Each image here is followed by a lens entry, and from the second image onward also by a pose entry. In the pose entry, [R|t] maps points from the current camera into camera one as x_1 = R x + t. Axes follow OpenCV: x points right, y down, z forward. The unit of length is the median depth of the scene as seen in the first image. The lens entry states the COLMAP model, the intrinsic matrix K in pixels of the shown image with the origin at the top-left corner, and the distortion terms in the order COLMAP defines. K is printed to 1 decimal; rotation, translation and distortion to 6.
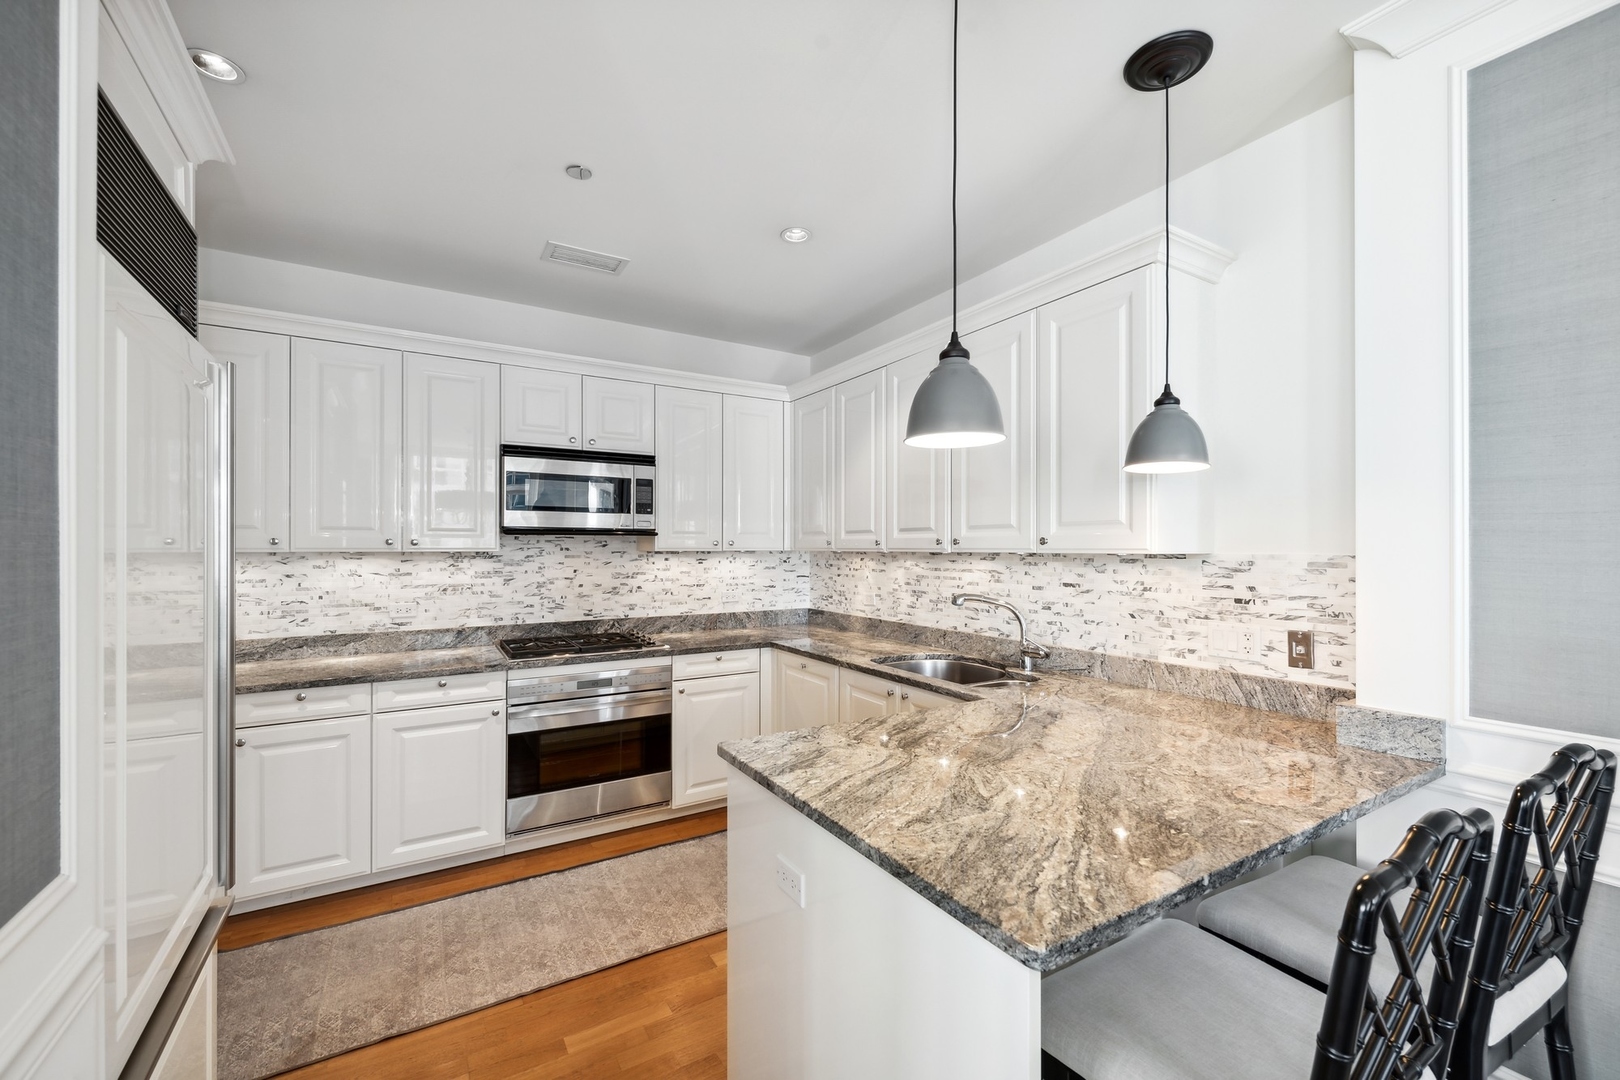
lens RADIAL K [[659.9, 0, 801.5], [0, 659.9, 547.0], [0, 0, 1]] dist [0.000795, -0.000740]
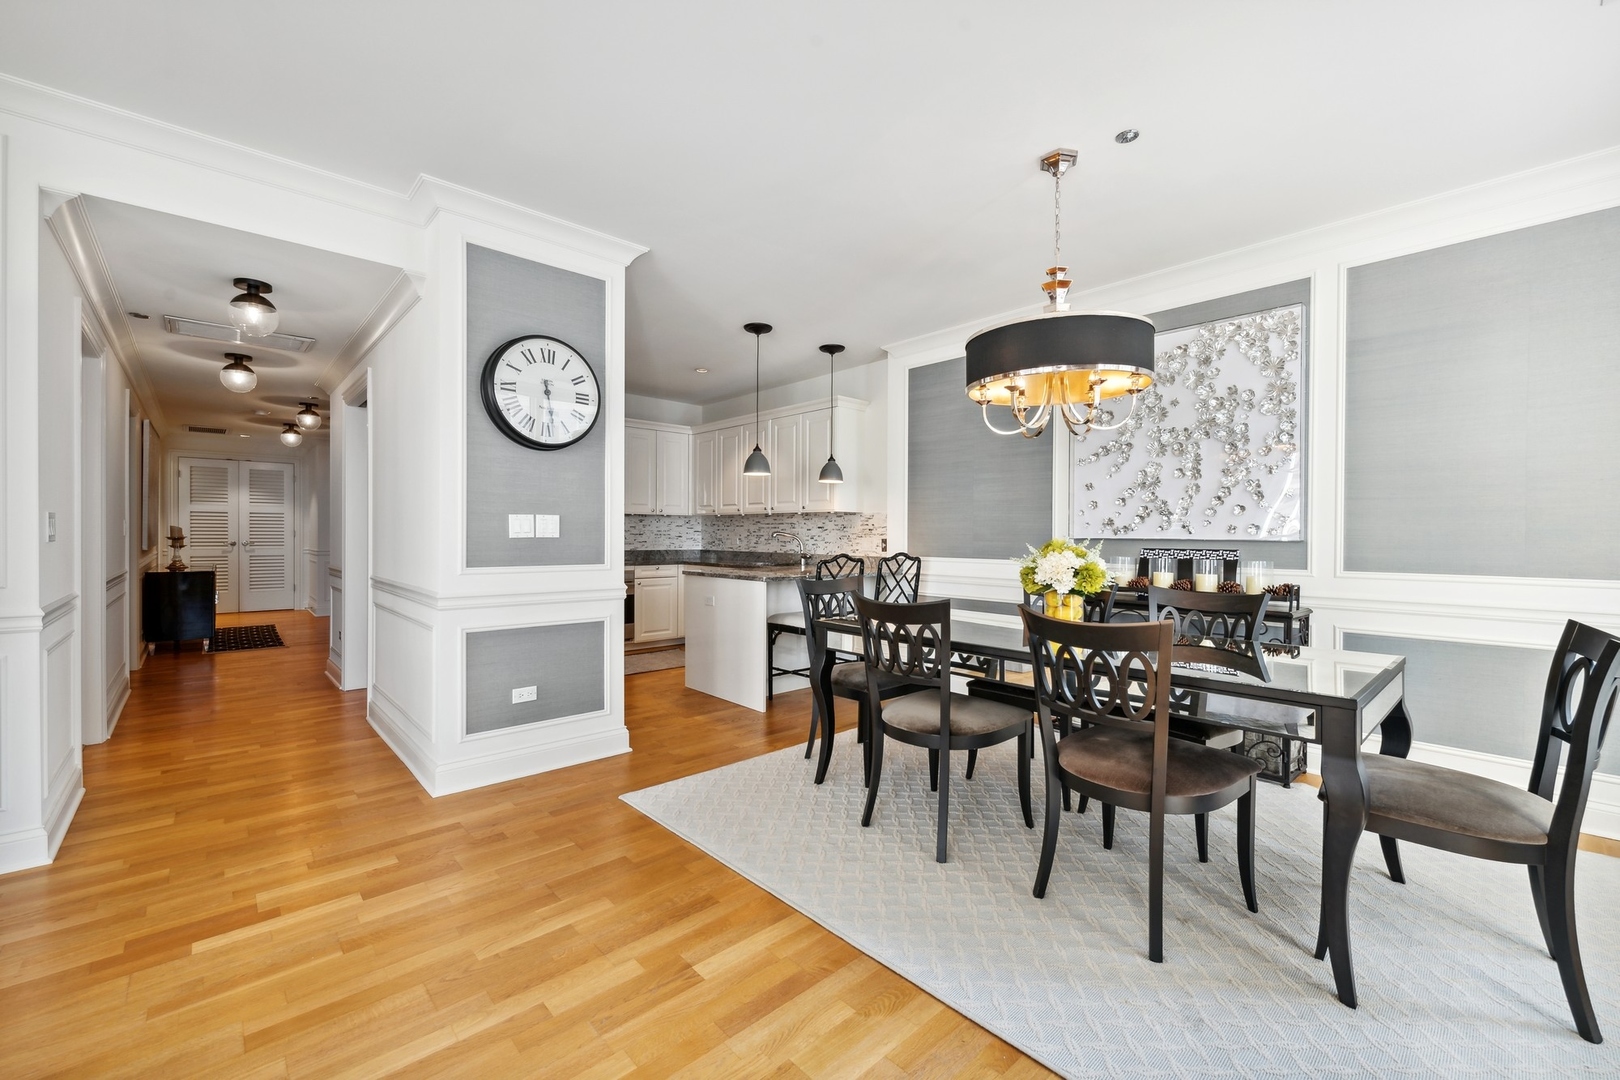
lens RADIAL K [[659.9, 0, 813.3], [0, 659.9, 538.0], [0, 0, 1]] dist [0.000795, -0.000740]
pose [[0.976797, 0.005785, 0.214087, -0.097244], [-0.006938, 0.999965, 0.004634, 0.069138], [-0.214053, -0.006012, 0.976804, -1.055739]]
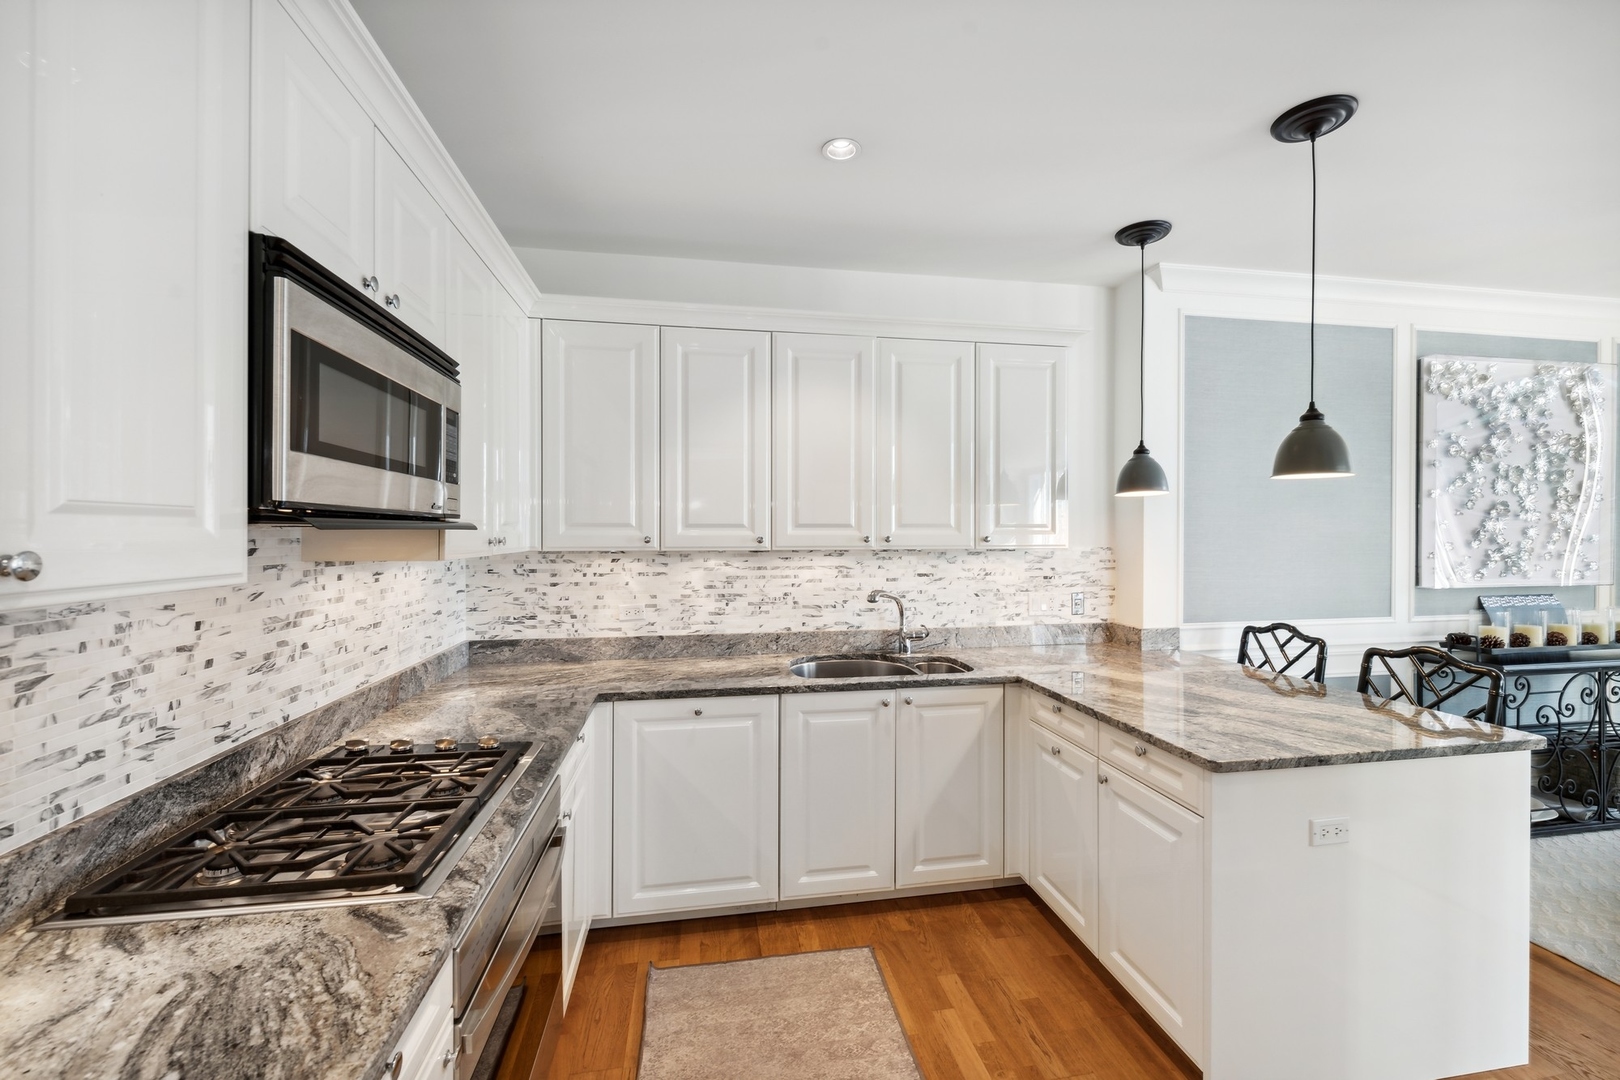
lens RADIAL K [[659.9, 0, 807.0], [0, 659.9, 532.2], [0, 0, 1]] dist [0.000795, -0.000740]
pose [[0.354663, -0.000518, 0.934994, -0.640489], [0.000670, 1.000000, 0.000300, -0.016517], [-0.934994, 0.000520, 0.354663, 0.637385]]
